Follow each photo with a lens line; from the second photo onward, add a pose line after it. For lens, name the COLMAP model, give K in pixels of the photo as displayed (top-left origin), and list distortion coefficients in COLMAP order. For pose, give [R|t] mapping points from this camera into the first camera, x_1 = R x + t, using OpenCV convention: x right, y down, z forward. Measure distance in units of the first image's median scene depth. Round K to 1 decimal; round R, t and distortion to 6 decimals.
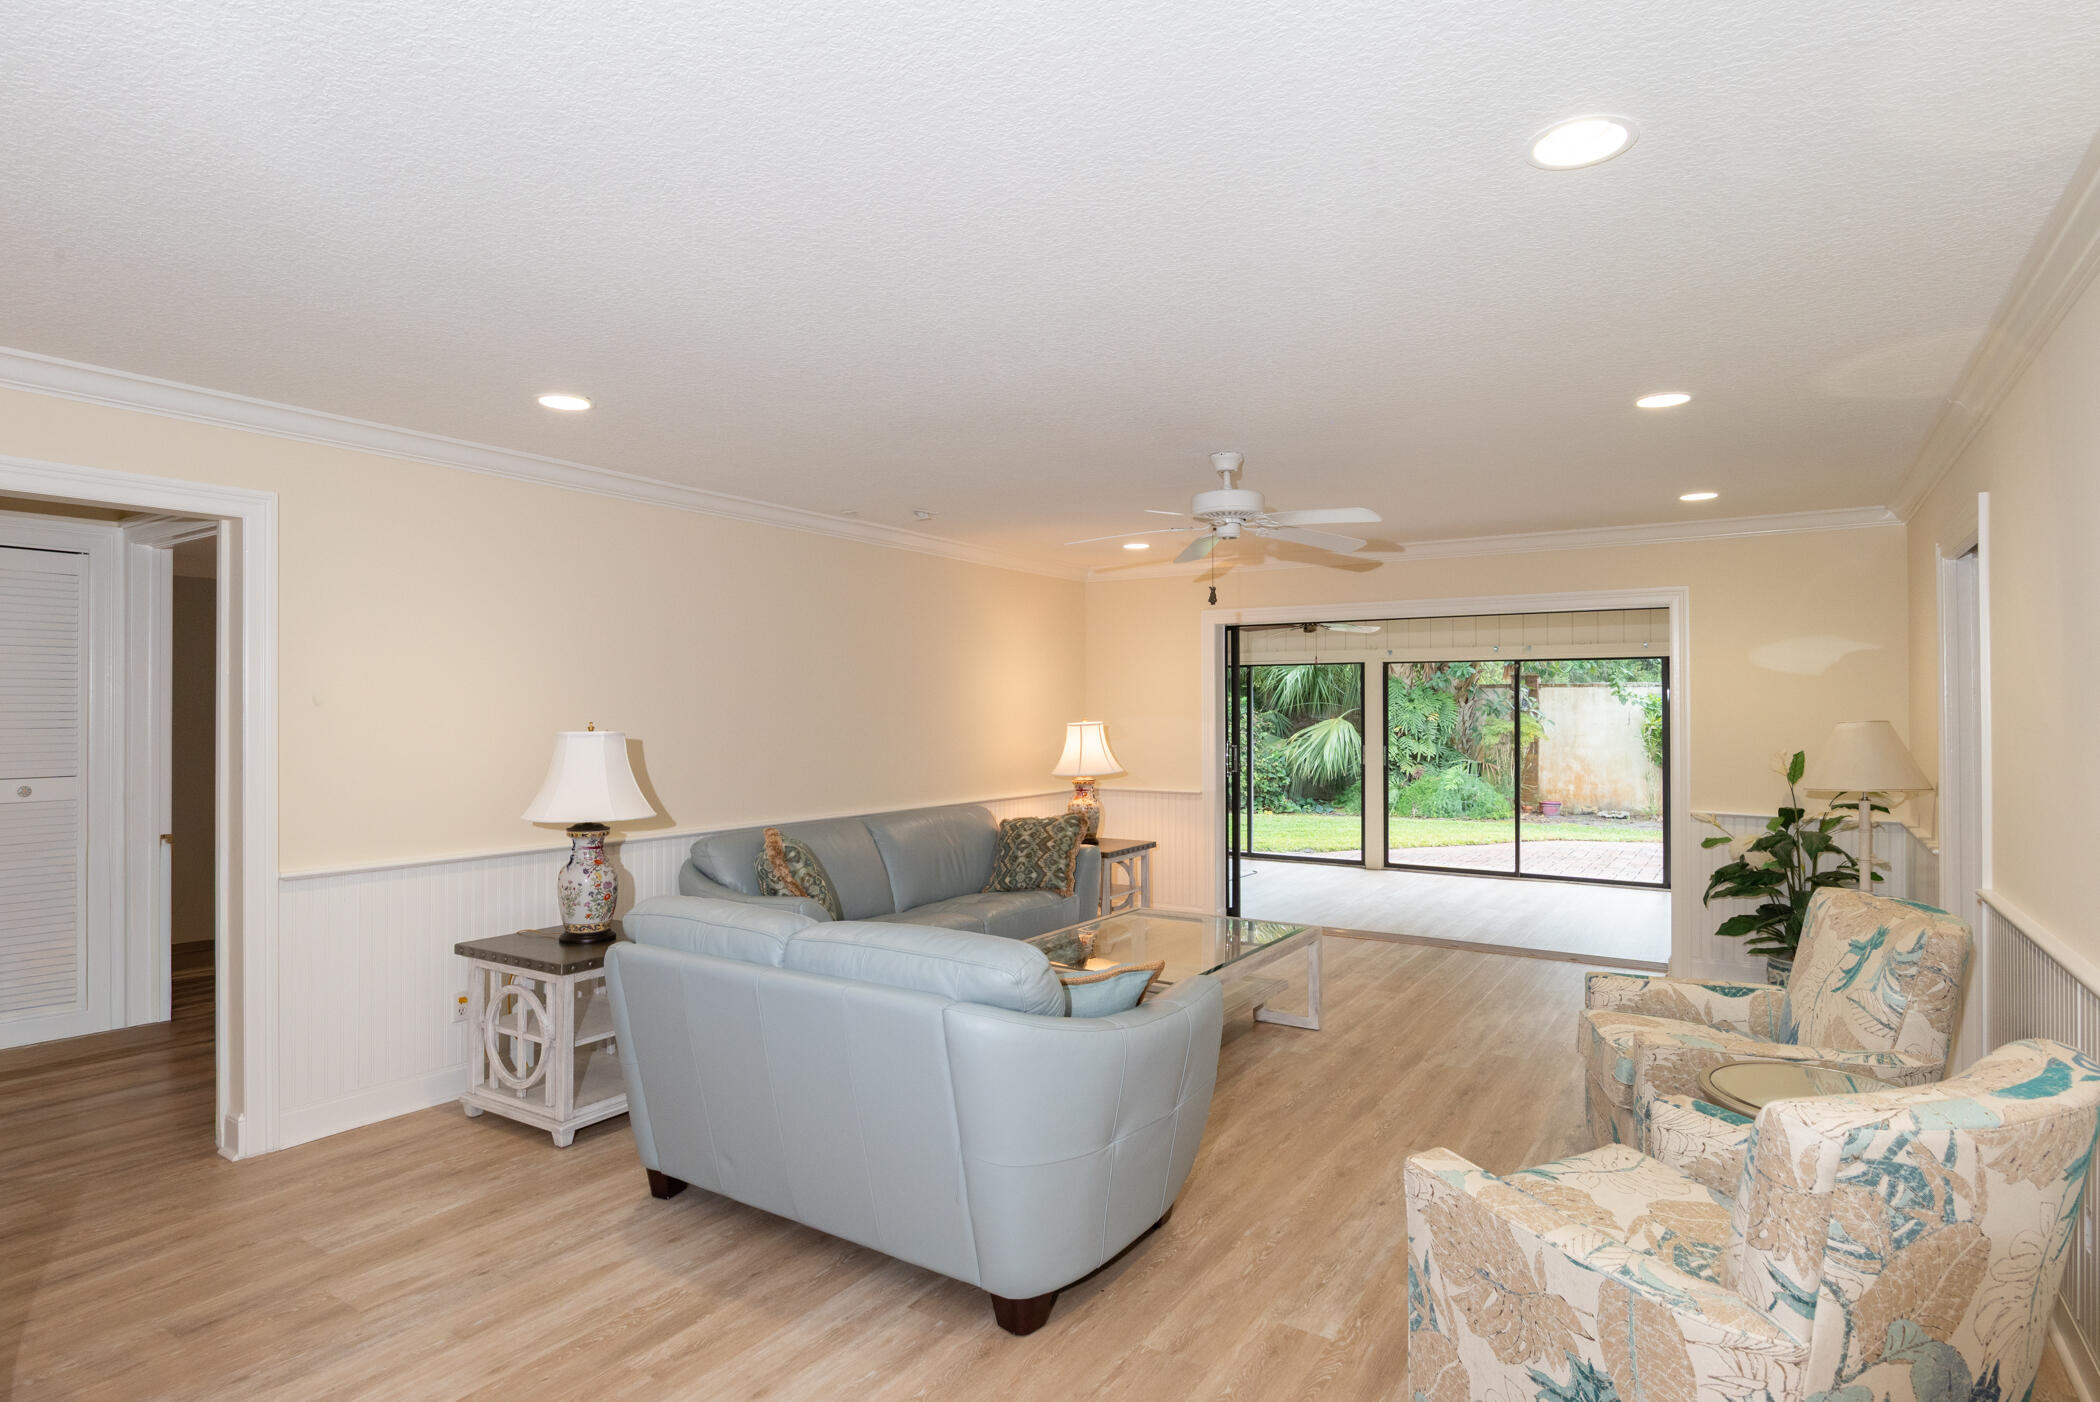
lens RADIAL K [[1151.2, 0, 1062.9], [0, 1151.2, 692.8], [0, 0, 1]] dist [-0.020946, 0.001373]
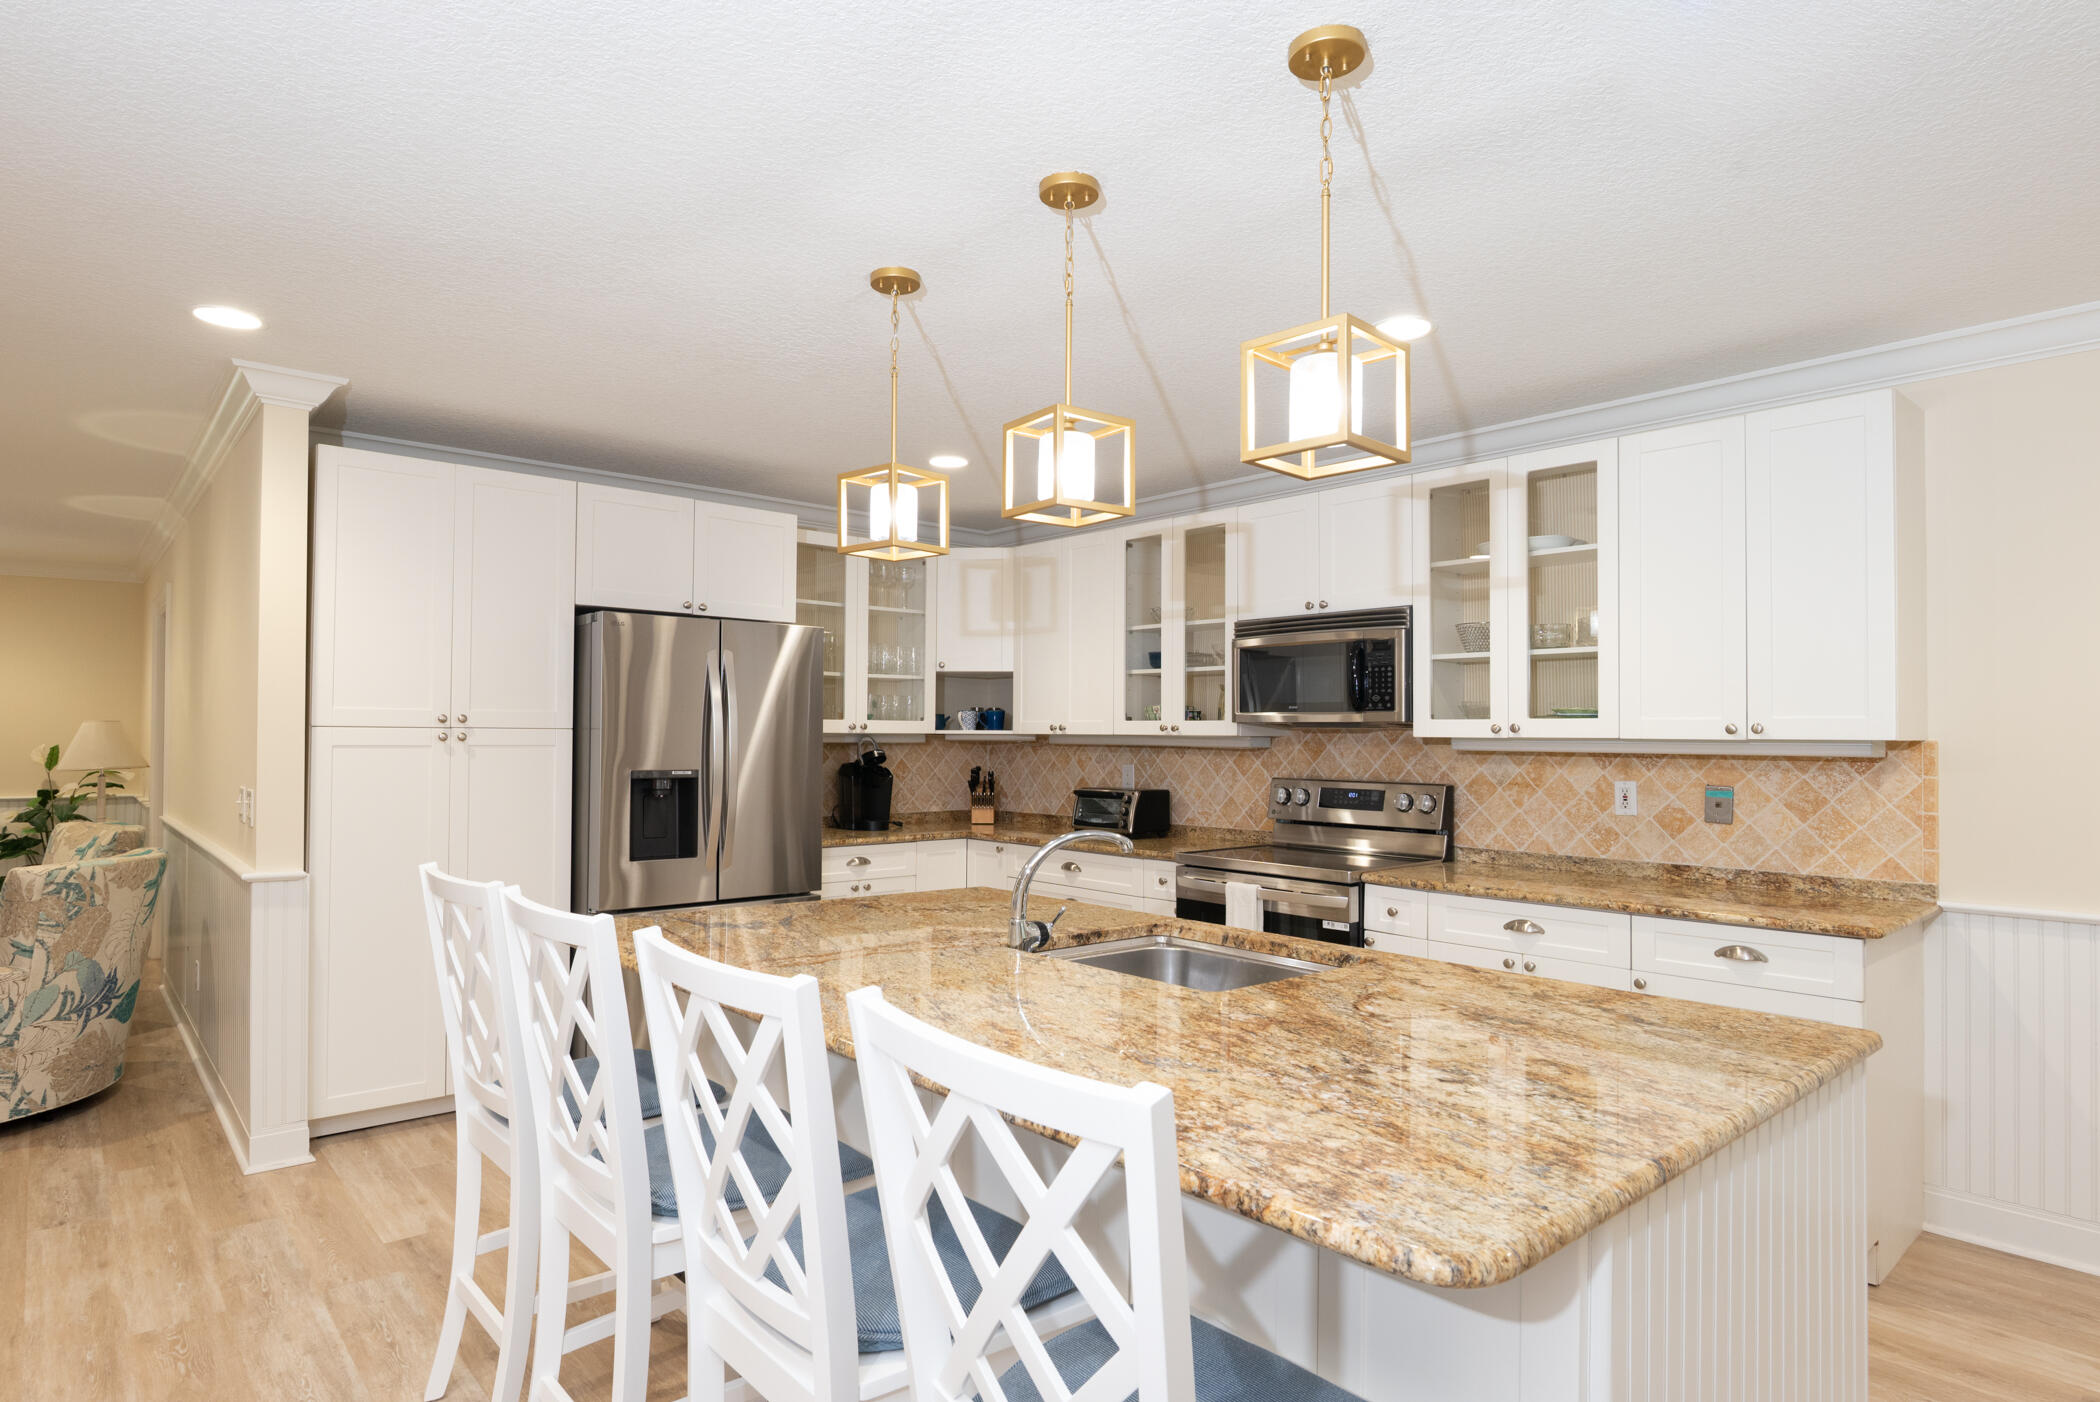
lens RADIAL K [[1151.2, 0, 995.1], [0, 1151.2, 719.1], [0, 0, 1]] dist [-0.020946, 0.001373]
pose [[0.314739, 0.014062, 0.949074, -0.336054], [-0.019312, 0.999778, -0.008409, 0.014768], [-0.948982, -0.015682, 0.314941, -0.577286]]
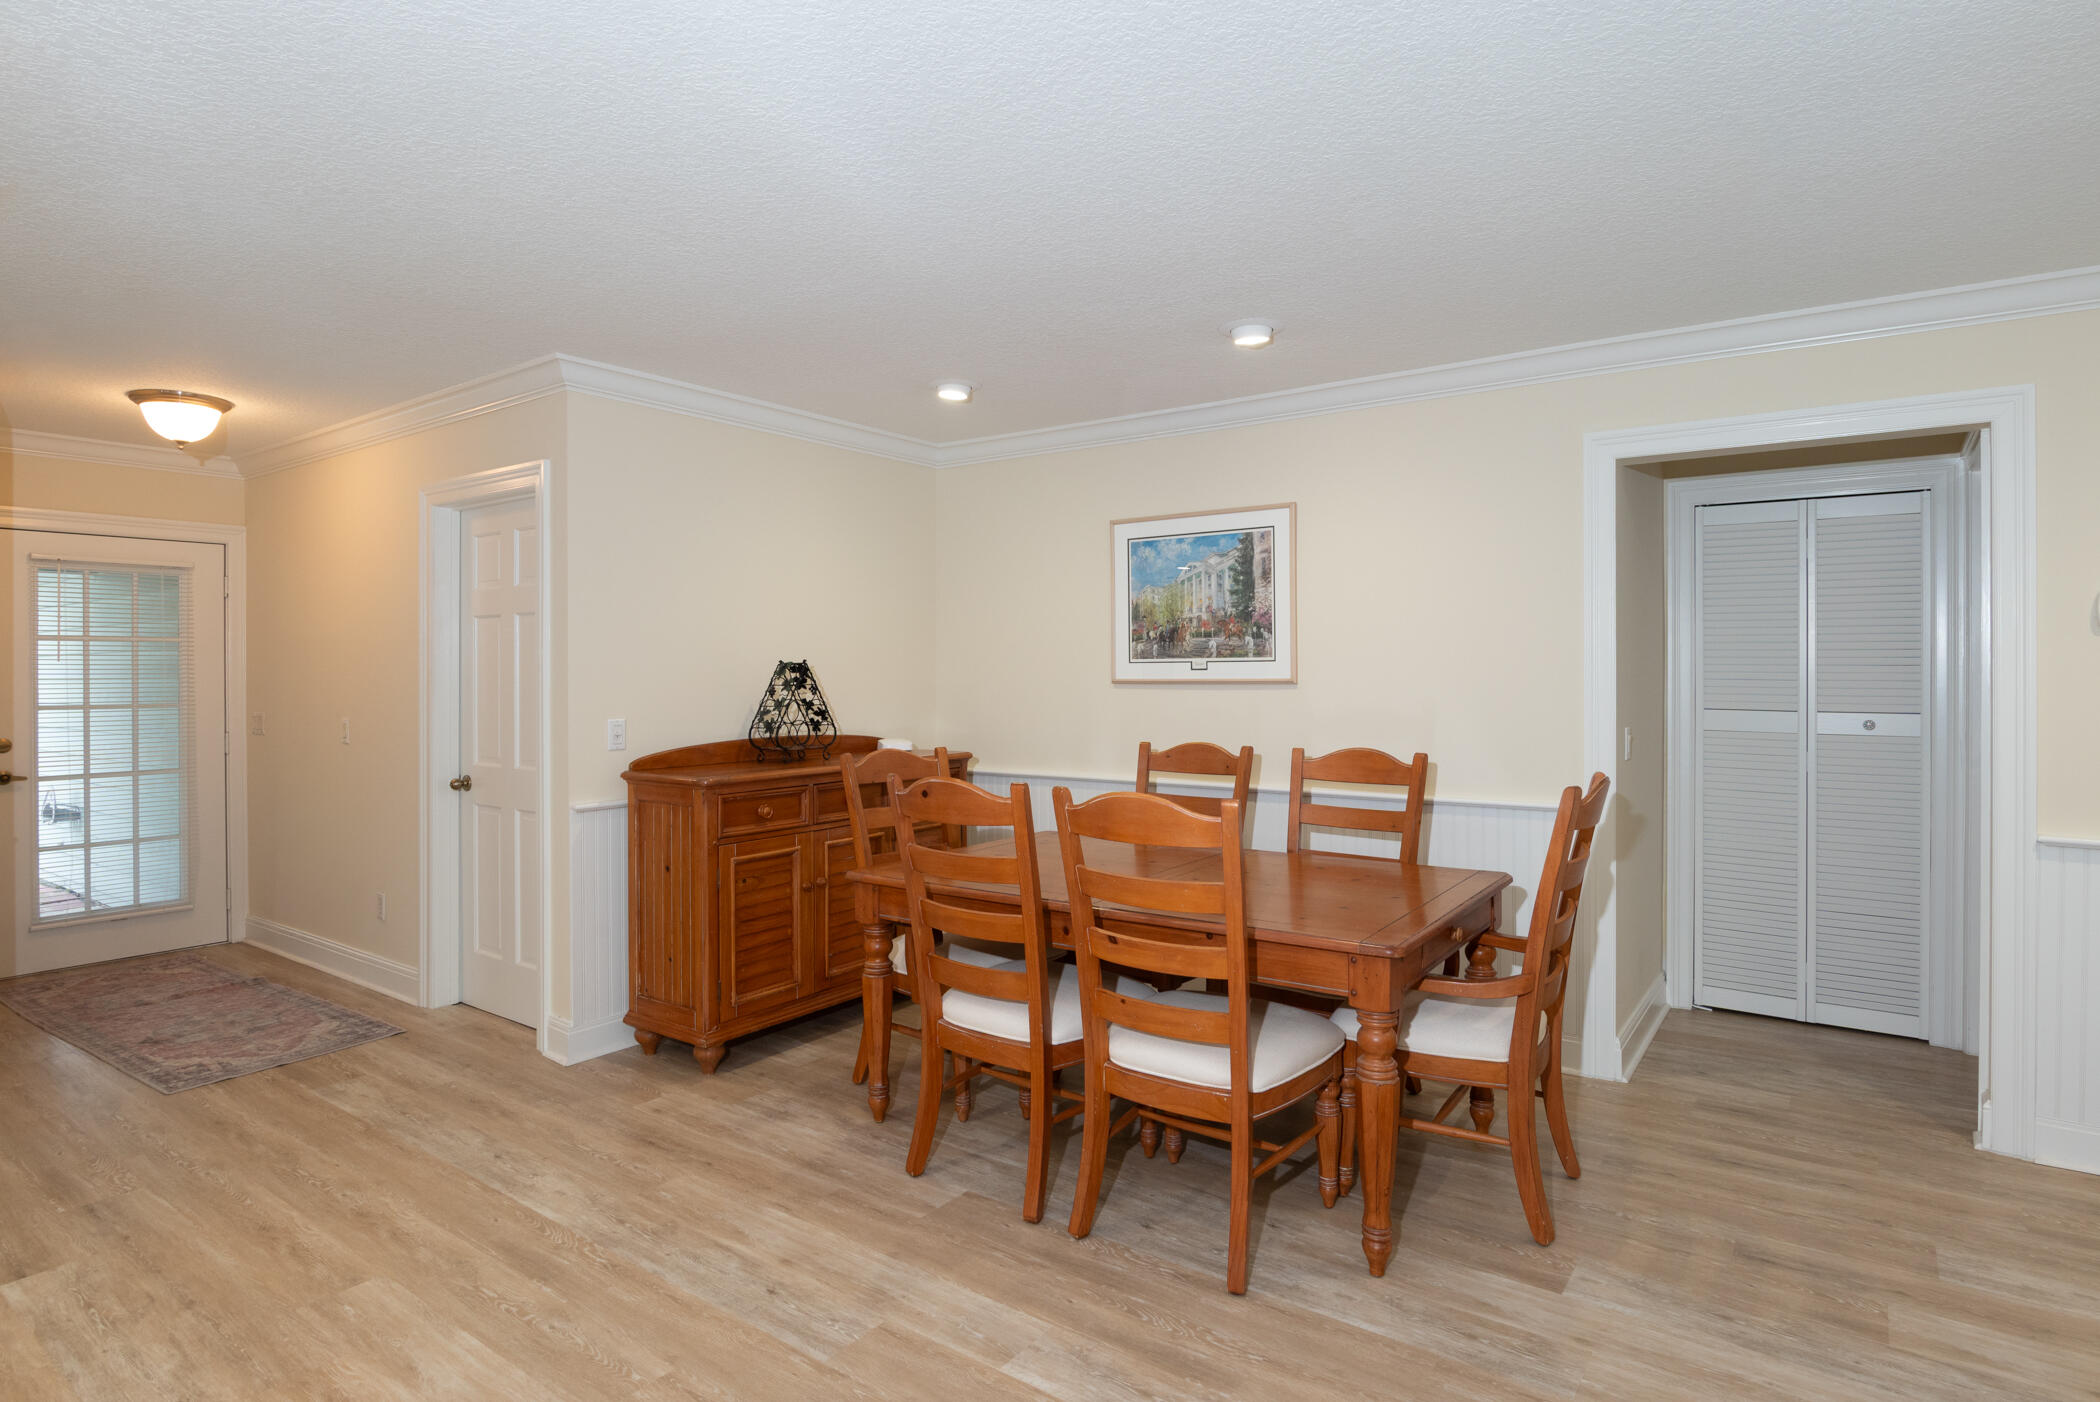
lens RADIAL K [[1151.2, 0, 1111.7], [0, 1151.2, 660.2], [0, 0, 1]] dist [-0.020946, 0.001373]
pose [[-0.068461, -0.001498, -0.997653, 0.217761], [0.017698, 0.999840, -0.002716, 0.018329], [0.997497, -0.017842, -0.068424, 0.395606]]
